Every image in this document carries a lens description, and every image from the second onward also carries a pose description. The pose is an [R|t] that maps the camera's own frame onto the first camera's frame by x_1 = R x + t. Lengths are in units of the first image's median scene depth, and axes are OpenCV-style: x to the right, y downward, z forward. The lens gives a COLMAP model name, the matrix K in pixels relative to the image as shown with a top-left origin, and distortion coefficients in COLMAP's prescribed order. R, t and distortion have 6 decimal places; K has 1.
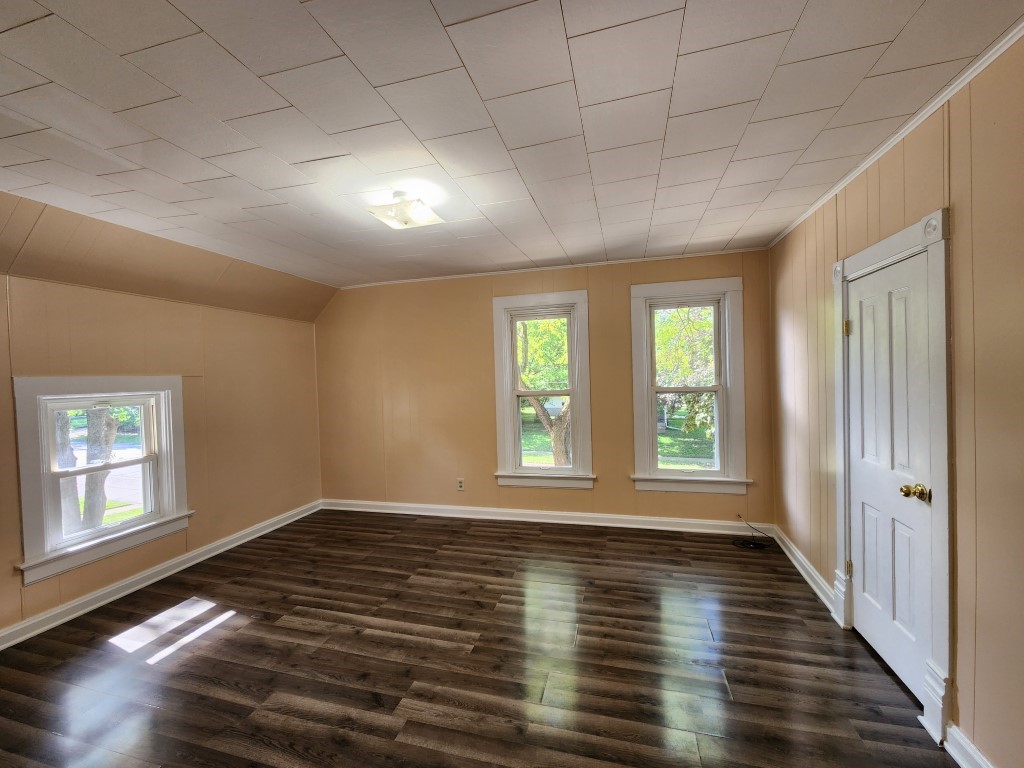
lens RADIAL K [[419.9, 0, 509.9], [0, 419.9, 381.4], [0, 0, 1]] dist [0.002593, -0.002138]
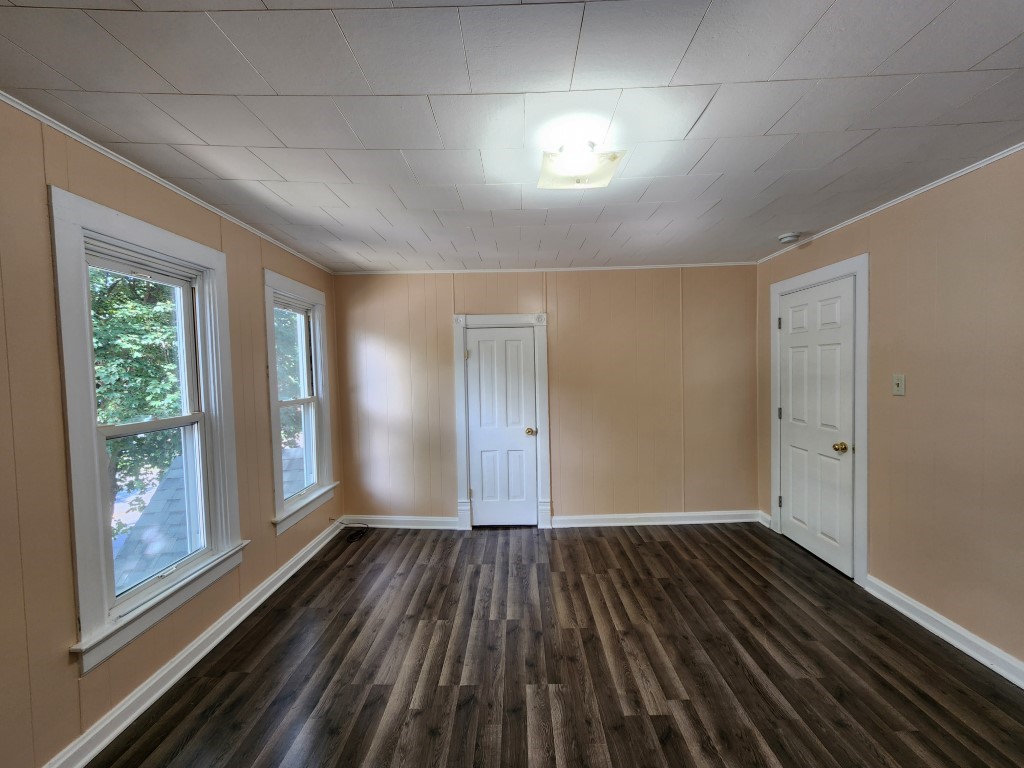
lens RADIAL K [[419.9, 0, 515.4], [0, 419.9, 387.3], [0, 0, 1]] dist [0.002593, -0.002138]
pose [[-0.265246, -0.005717, 0.964164, -0.970548], [0.043884, 0.998875, 0.017995, -0.015663], [-0.963181, 0.047084, -0.264697, 1.347311]]
